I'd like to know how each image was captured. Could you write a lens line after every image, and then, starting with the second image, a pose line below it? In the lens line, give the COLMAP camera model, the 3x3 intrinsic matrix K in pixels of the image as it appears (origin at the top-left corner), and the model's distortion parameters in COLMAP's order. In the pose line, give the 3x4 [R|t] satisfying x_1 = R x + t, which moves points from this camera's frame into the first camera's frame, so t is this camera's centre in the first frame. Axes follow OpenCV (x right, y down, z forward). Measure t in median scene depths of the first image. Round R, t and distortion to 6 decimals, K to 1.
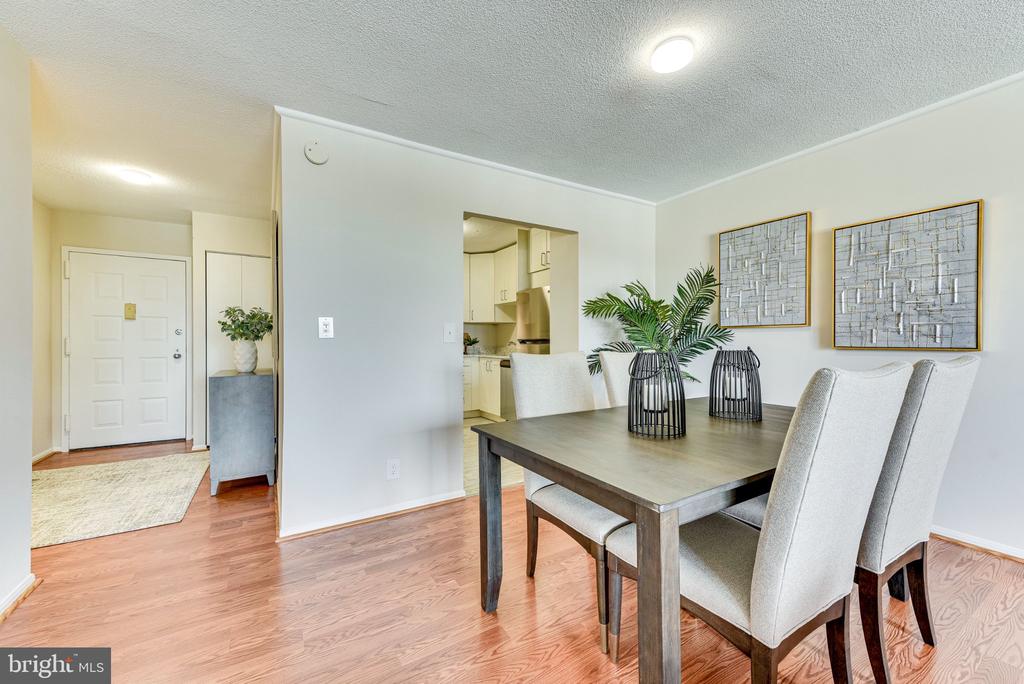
lens RADIAL K [[399.0, 0, 509.4], [0, 399.0, 345.7], [0, 0, 1]] dist [0.016989, -0.002822]
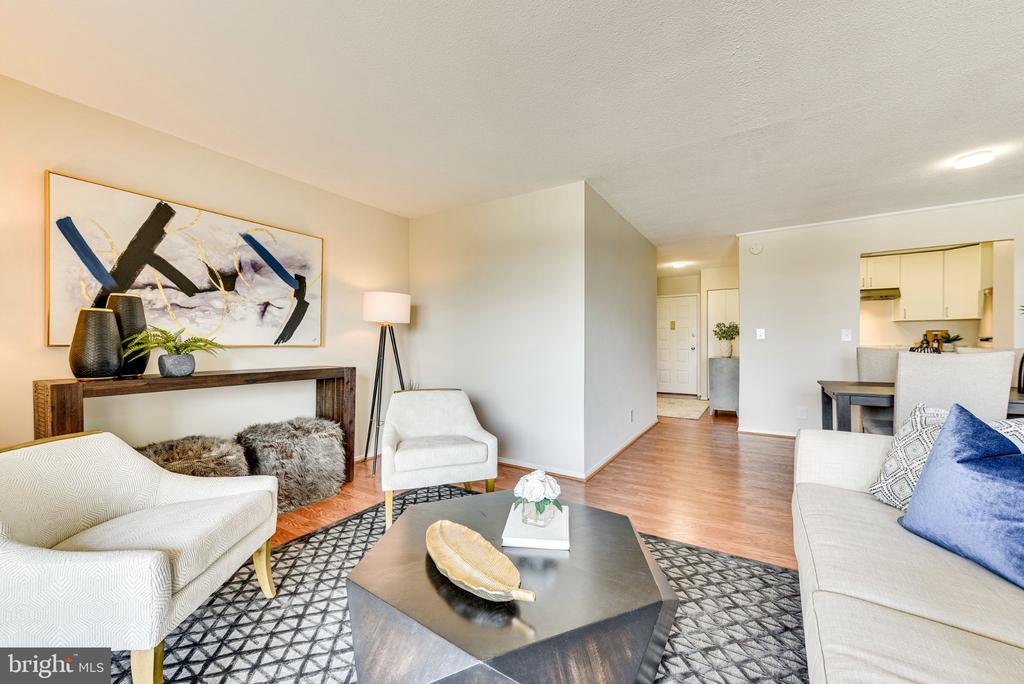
lens RADIAL K [[399.0, 0, 511.7], [0, 399.0, 340.2], [0, 0, 1]] dist [0.016989, -0.002822]
pose [[0.456626, -0.003929, -0.889650, 0.392147], [-0.000995, 0.999987, -0.004927, -0.001609], [0.889658, 0.003135, 0.456616, -0.530240]]
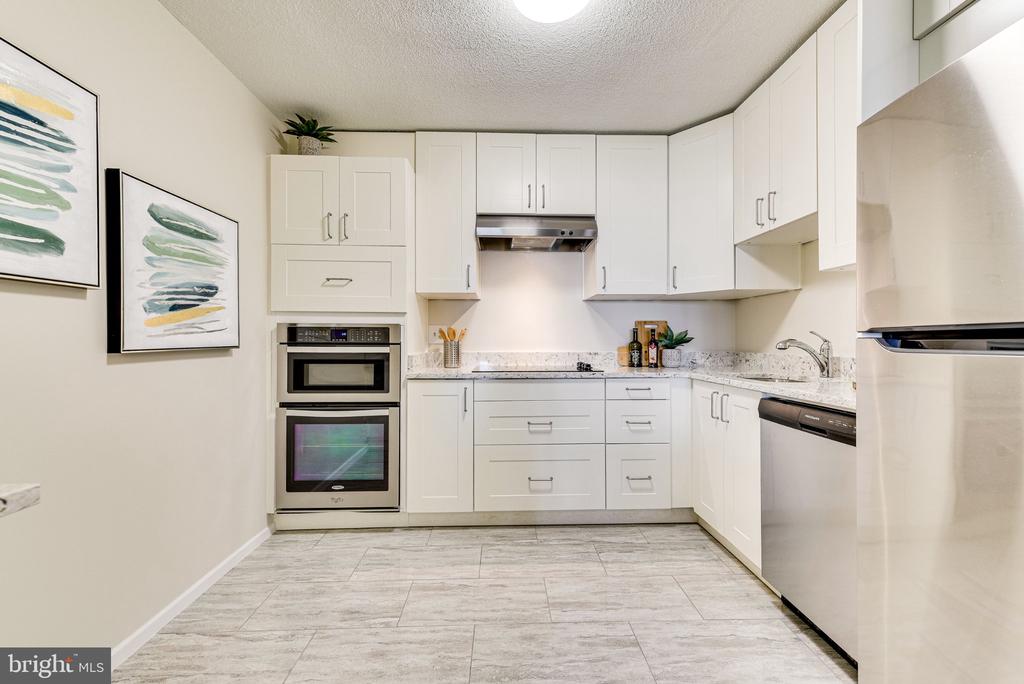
lens RADIAL K [[399.0, 0, 512.7], [0, 399.0, 340.5], [0, 0, 1]] dist [0.016989, -0.002822]
pose [[0.867597, -0.004072, -0.497251, -0.038643], [-0.000485, 0.999959, -0.009035, -0.006710], [0.497268, 0.008080, 0.867560, 0.691539]]
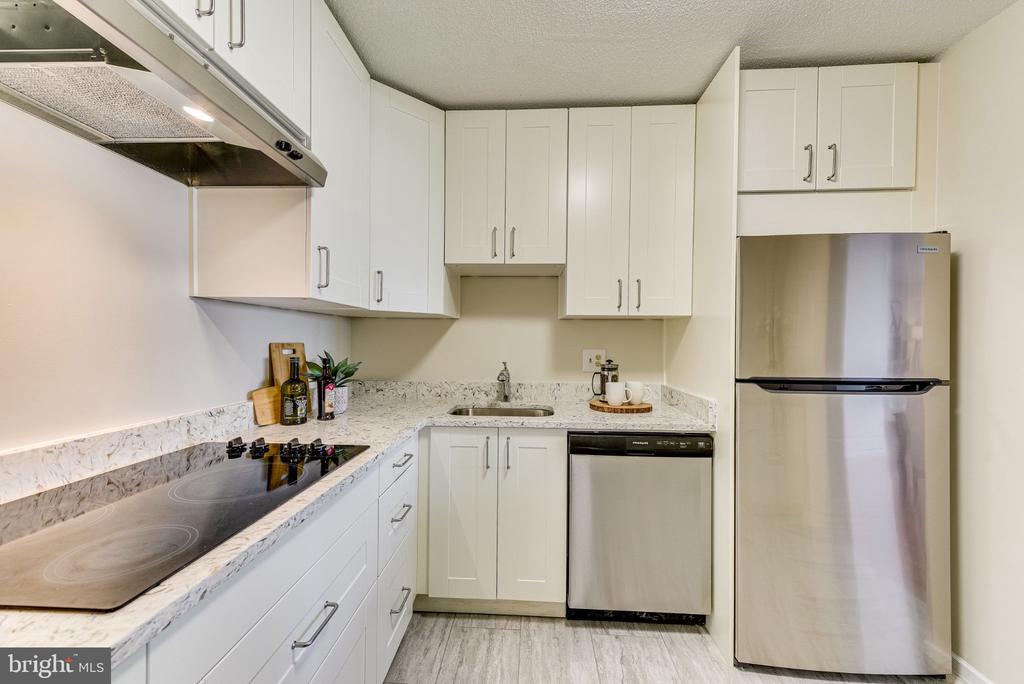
lens RADIAL K [[399.0, 0, 507.9], [0, 399.0, 343.0], [0, 0, 1]] dist [0.016989, -0.002822]
pose [[0.573595, -0.001364, 0.819138, -0.361754], [0.001482, 0.999999, 0.000628, -0.043624], [-0.819138, 0.000854, 0.573596, 0.951654]]
